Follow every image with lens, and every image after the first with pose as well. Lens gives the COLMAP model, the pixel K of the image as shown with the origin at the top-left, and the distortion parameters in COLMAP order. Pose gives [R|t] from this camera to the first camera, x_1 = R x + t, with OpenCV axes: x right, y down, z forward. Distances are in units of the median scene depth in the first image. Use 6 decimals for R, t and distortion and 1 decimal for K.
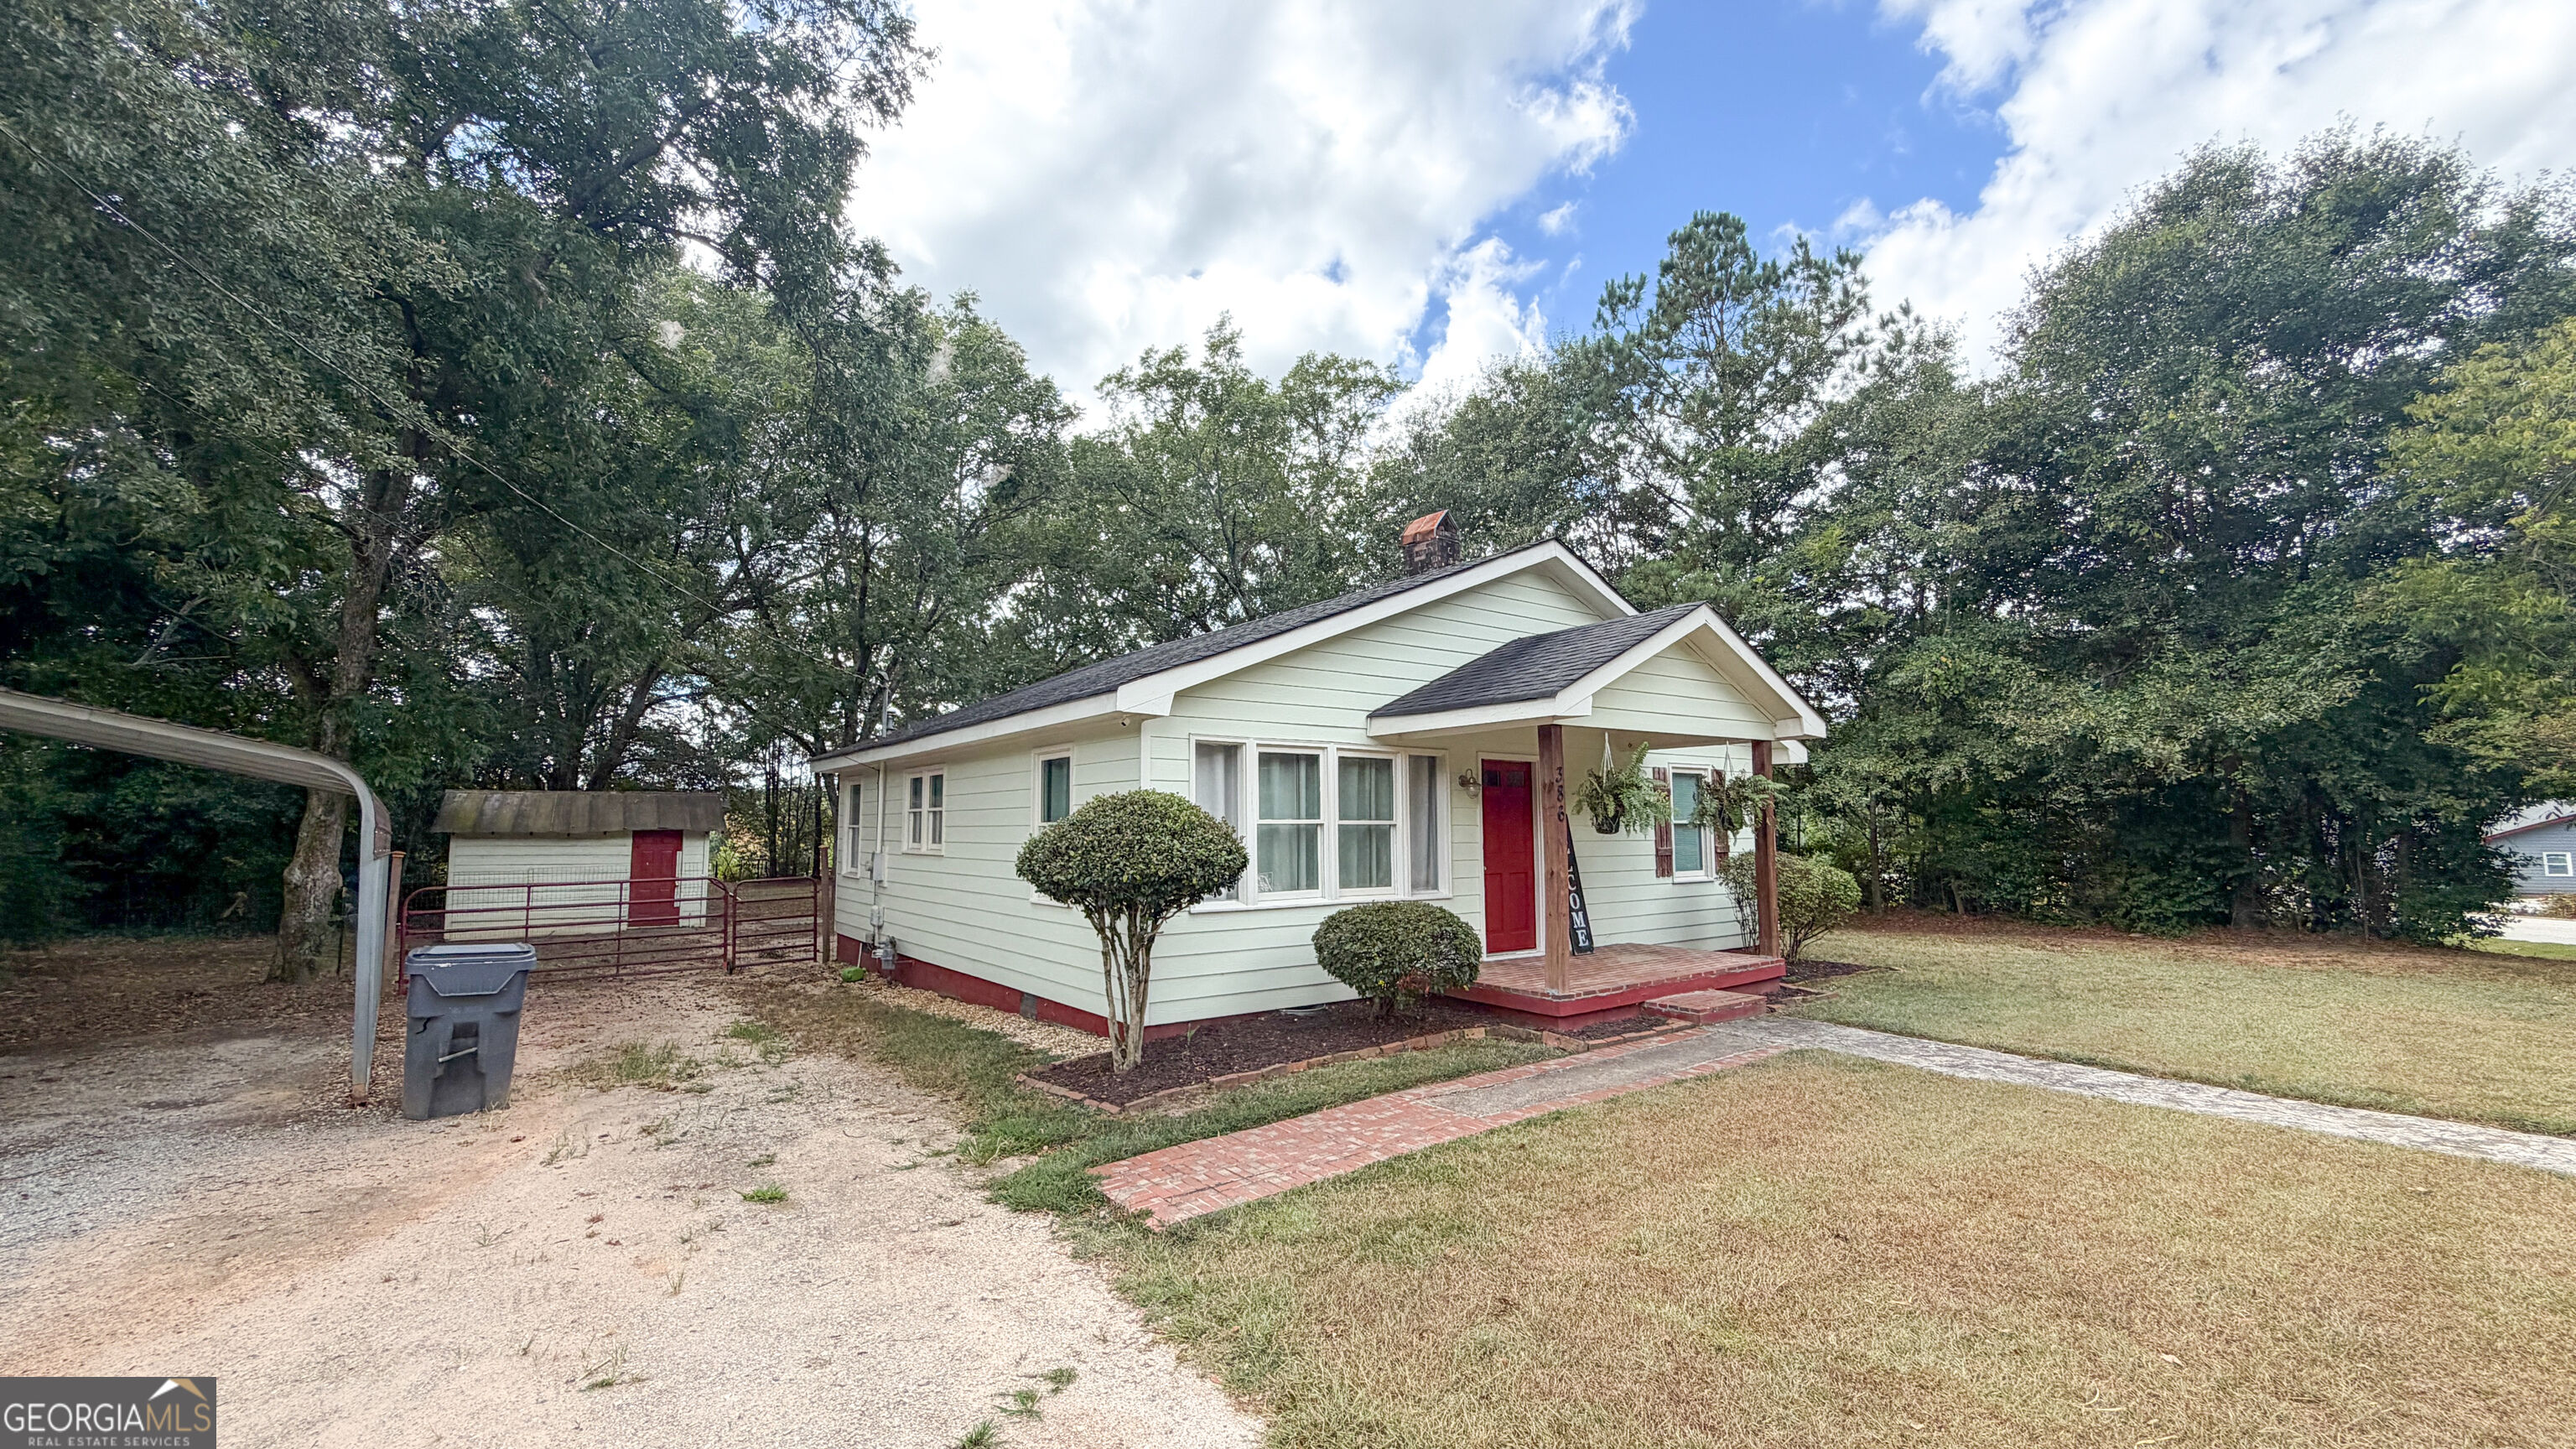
lens RADIAL K [[1025.6, 0, 1284.9], [0, 1025.6, 725.8], [0, 0, 1]] dist [-0.000740, 0.000504]
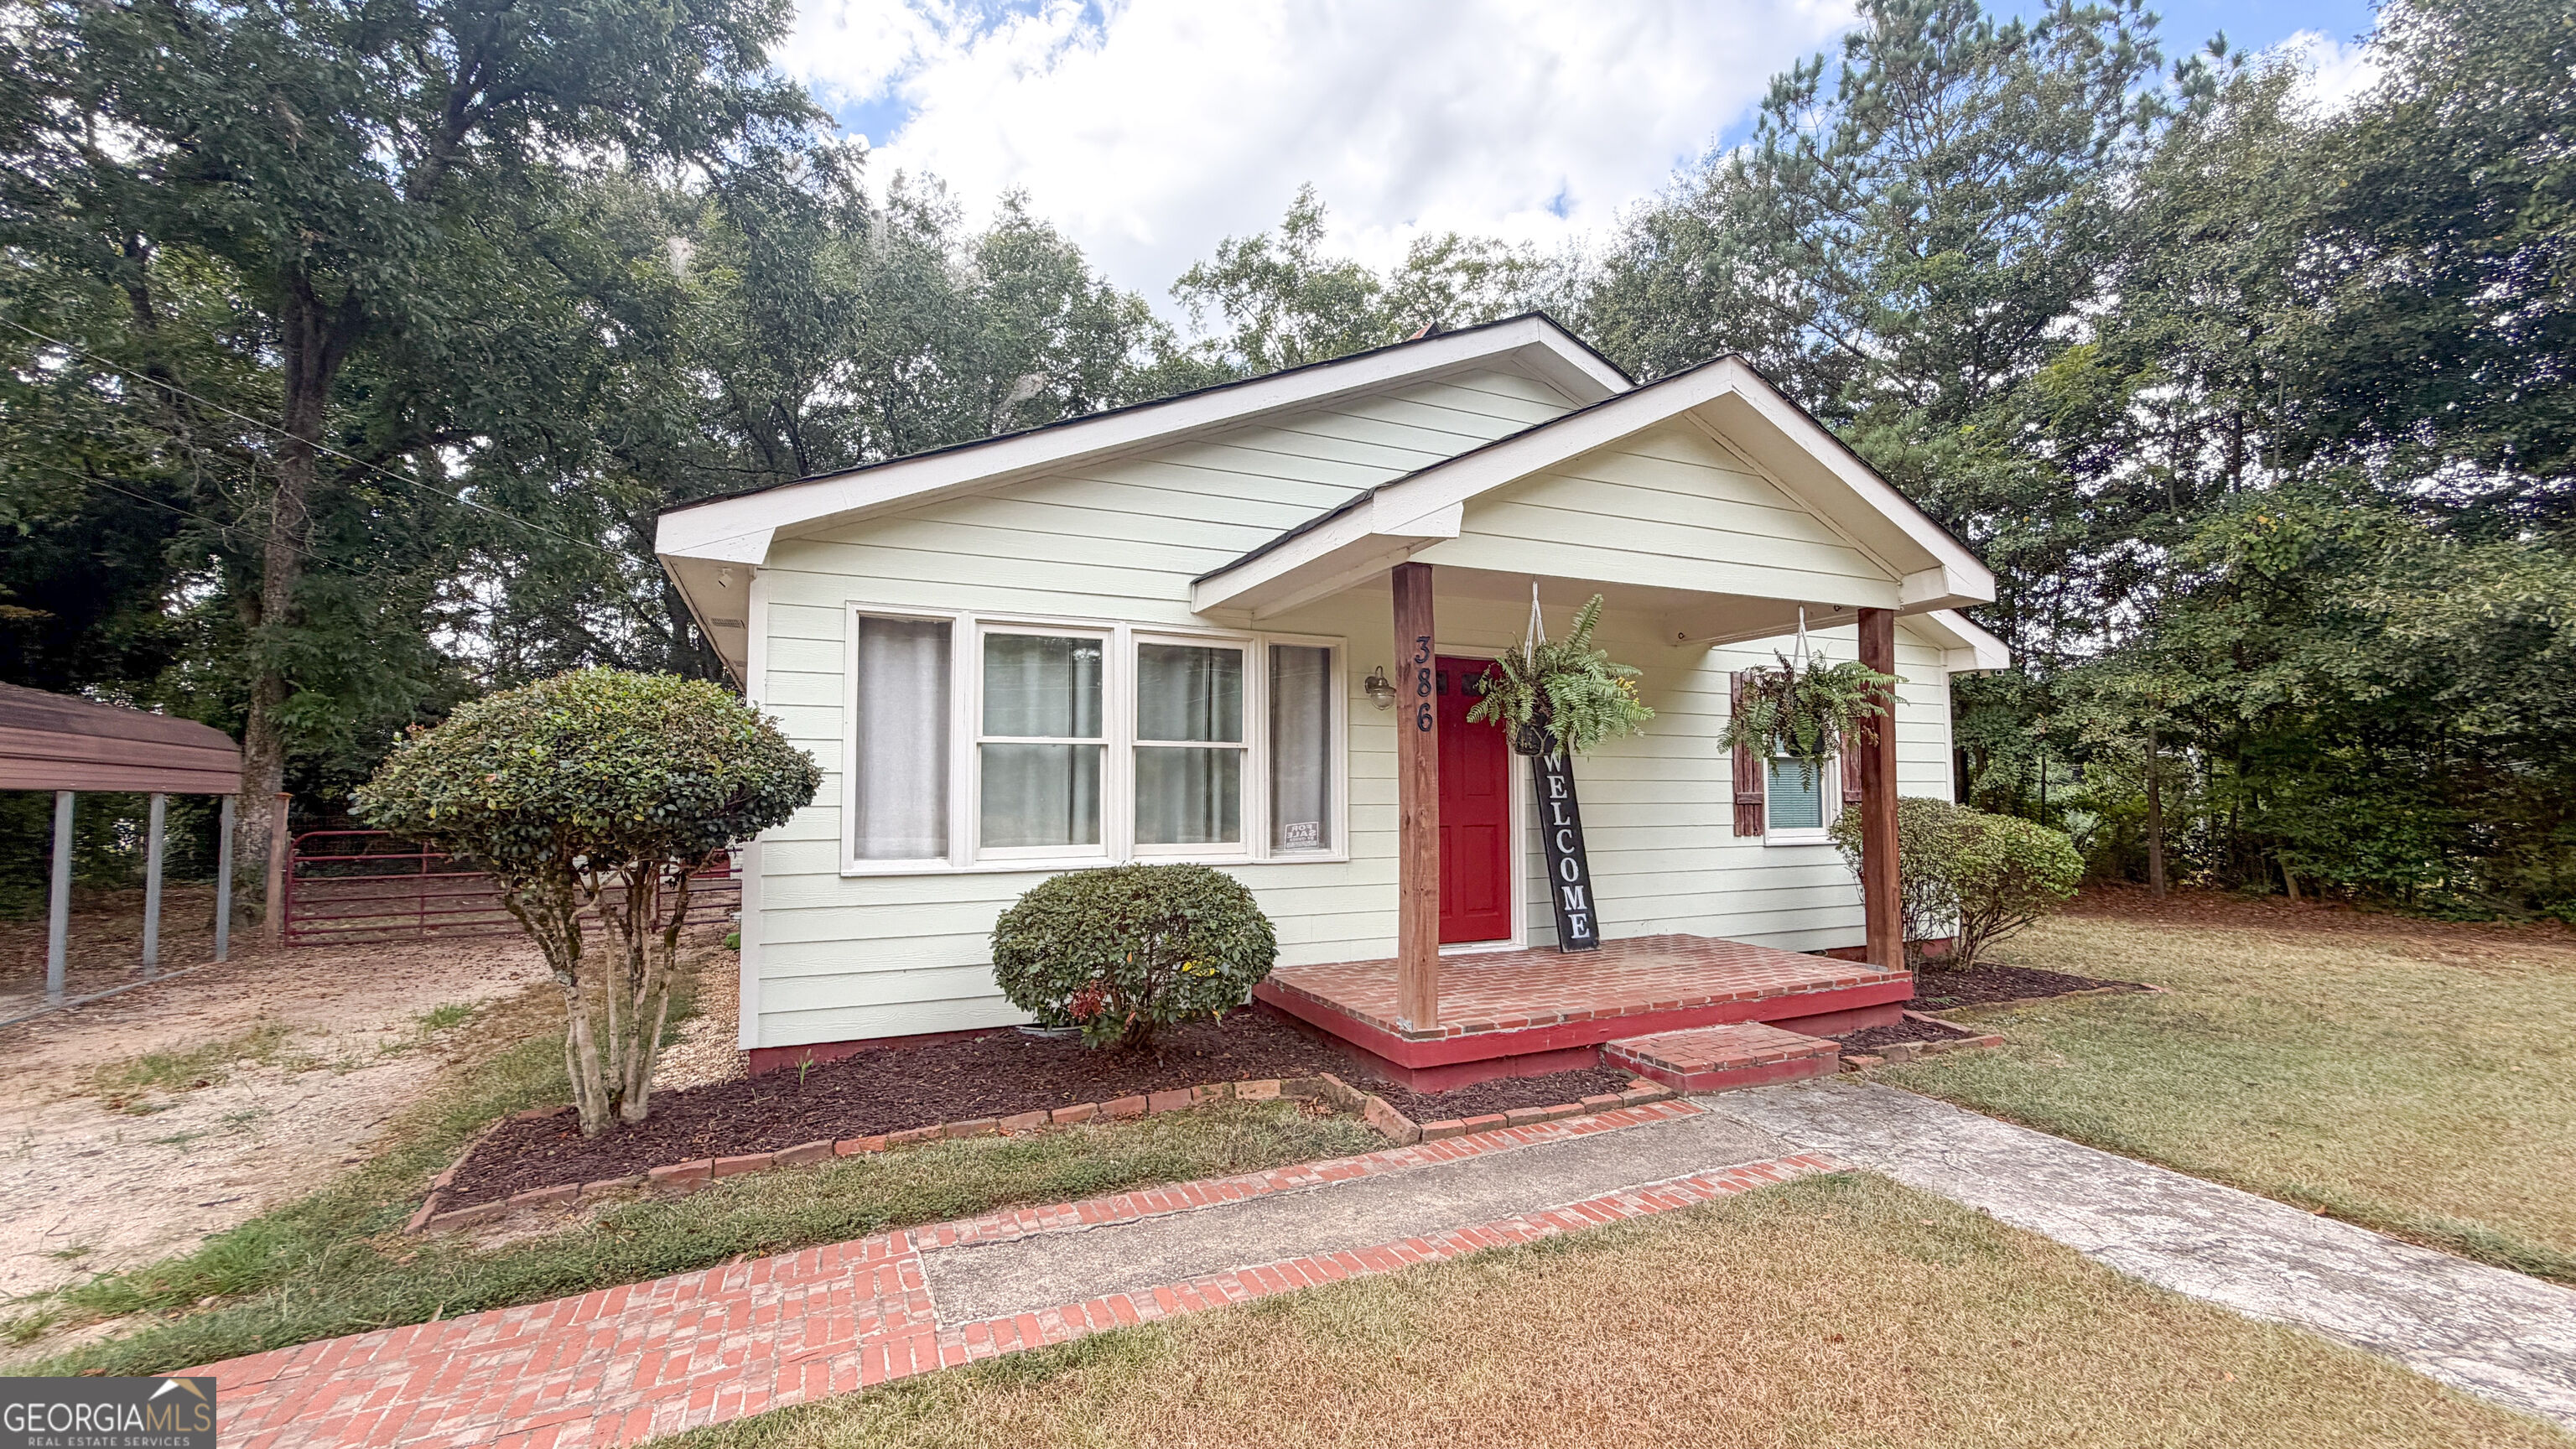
lens RADIAL K [[1025.6, 0, 1288.6], [0, 1025.6, 725.5], [0, 0, 1]] dist [-0.000740, 0.000504]
pose [[0.978619, -0.010623, -0.205408, 0.233930], [0.017856, 0.999283, 0.033394, 0.052182], [0.204906, -0.036348, 0.978107, 0.315386]]
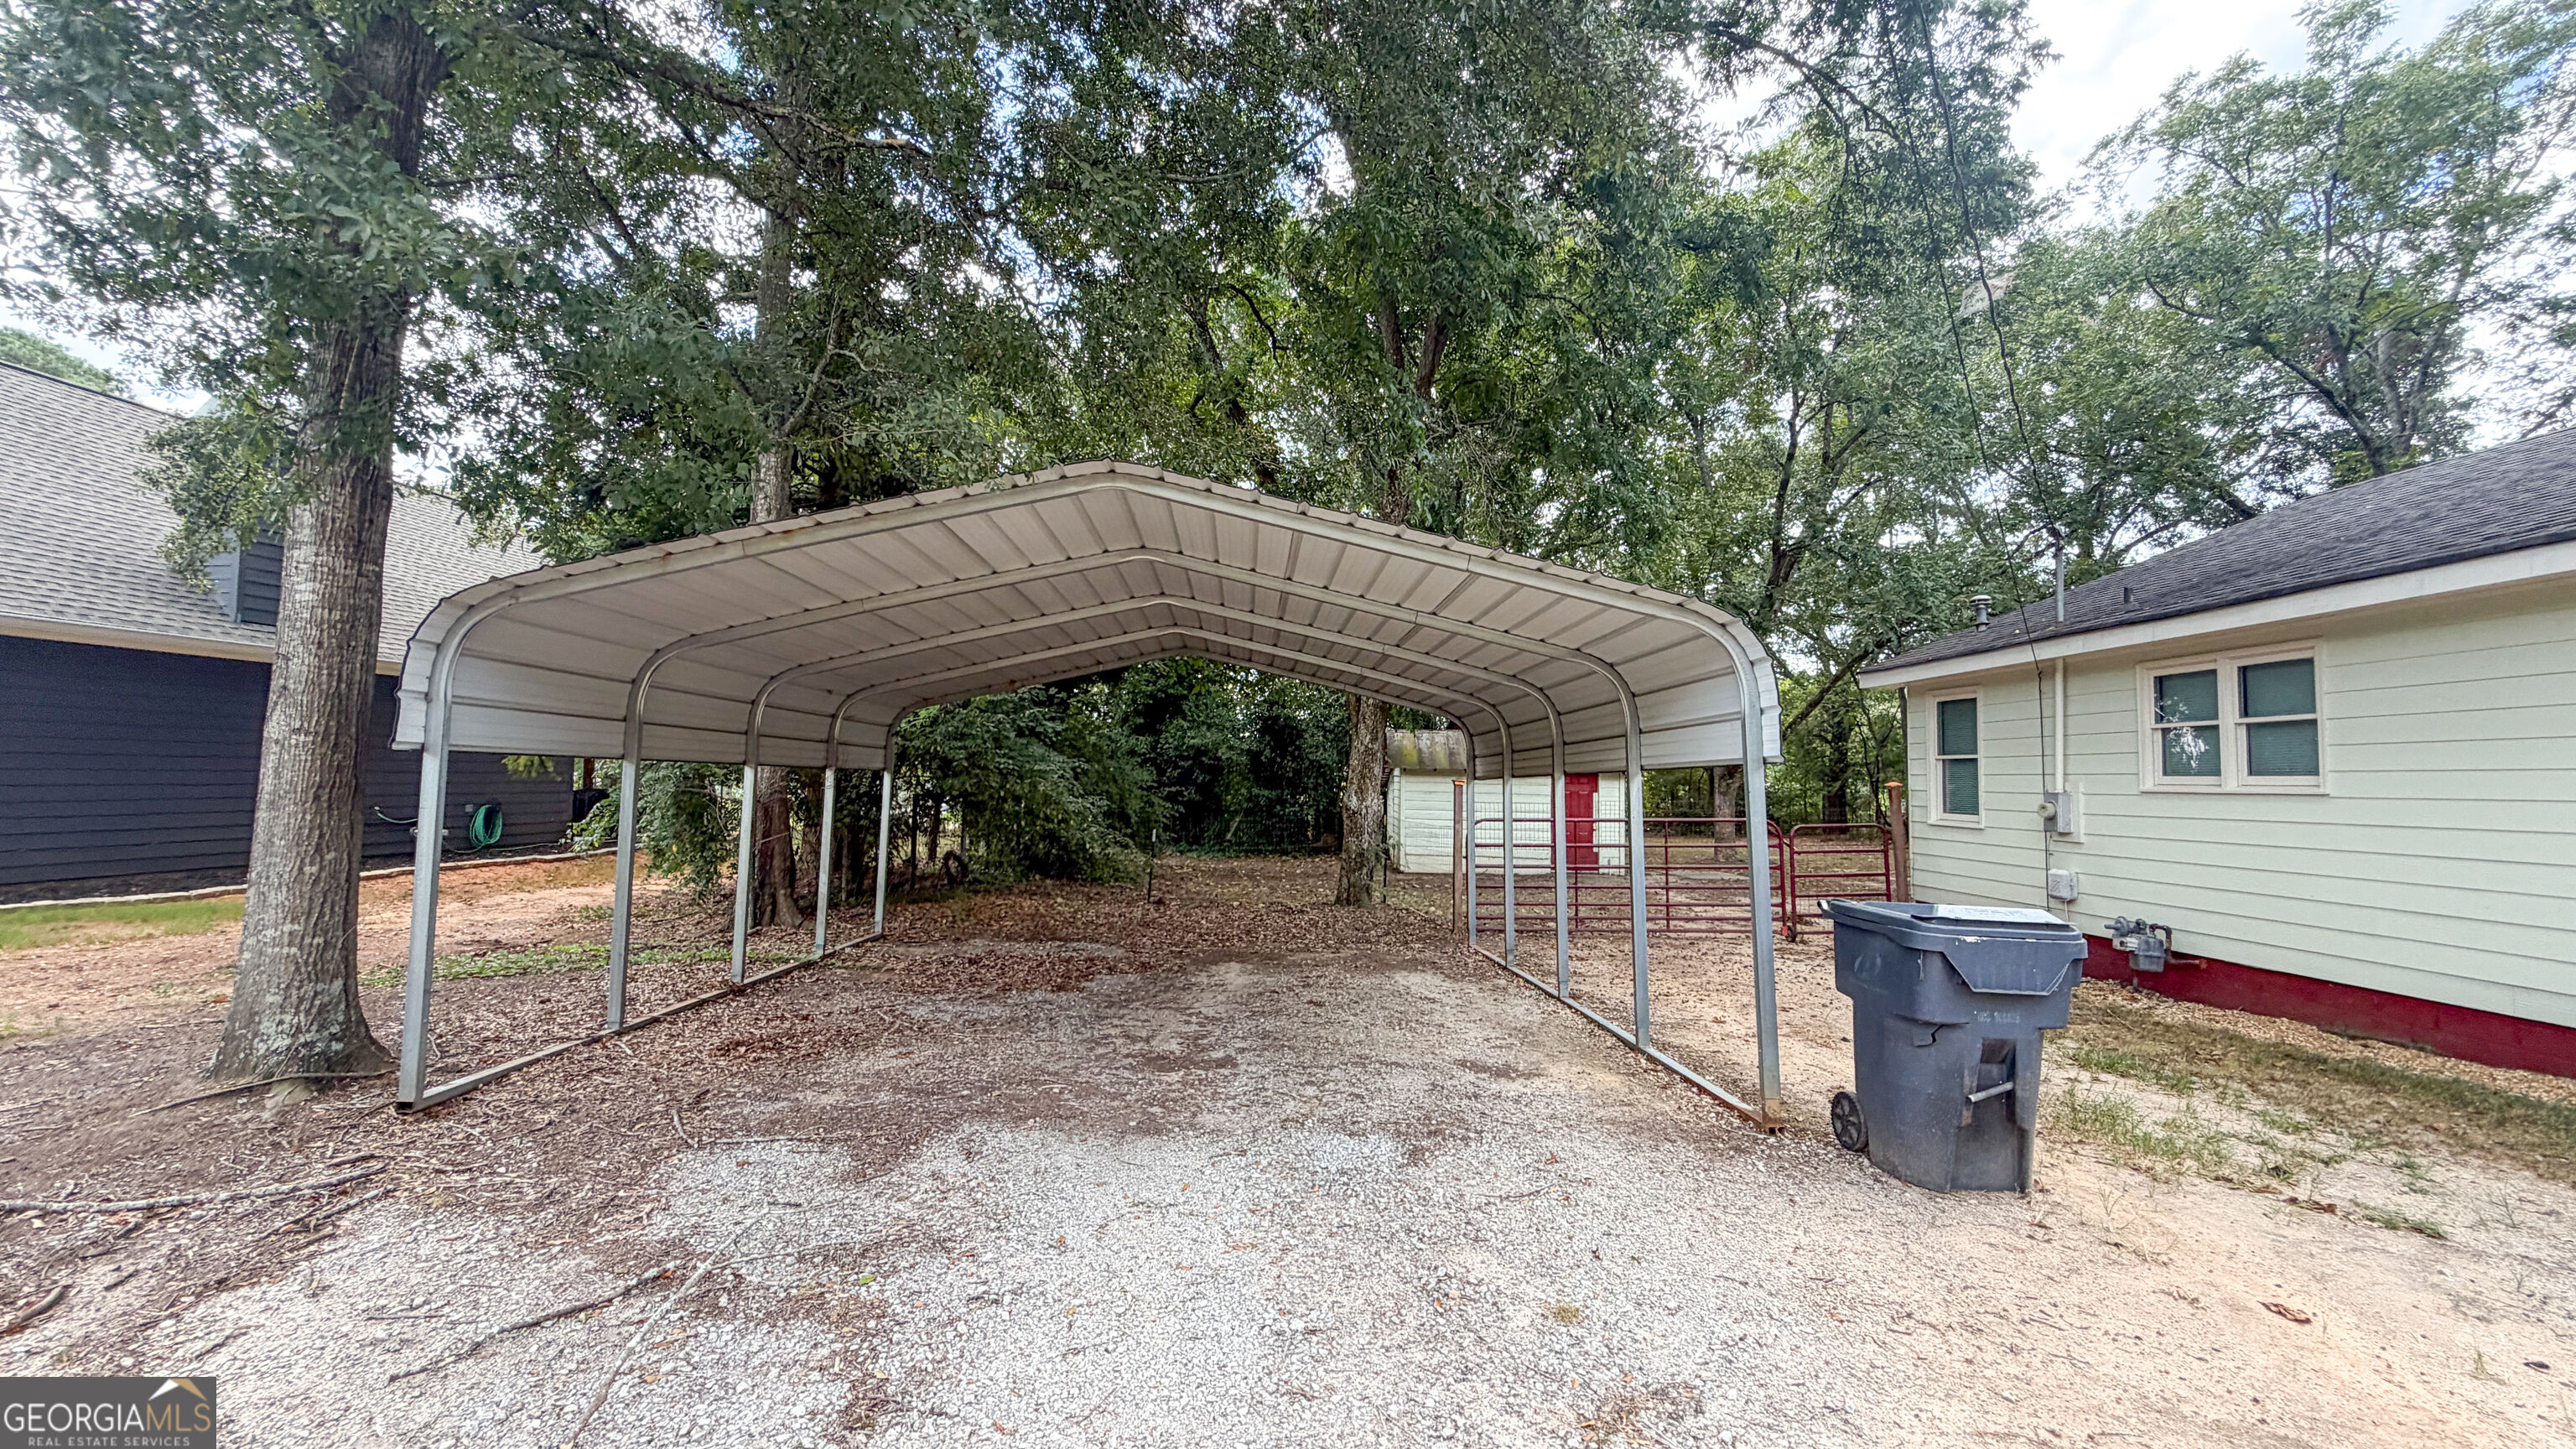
lens RADIAL K [[1025.6, 0, 1279.0], [0, 1025.6, 723.5], [0, 0, 1]] dist [-0.000740, 0.000504]
pose [[0.787362, -0.018692, -0.616208, -0.465433], [0.042185, 0.998831, 0.023604, 0.048788], [0.615046, -0.044580, 0.787230, 0.182180]]
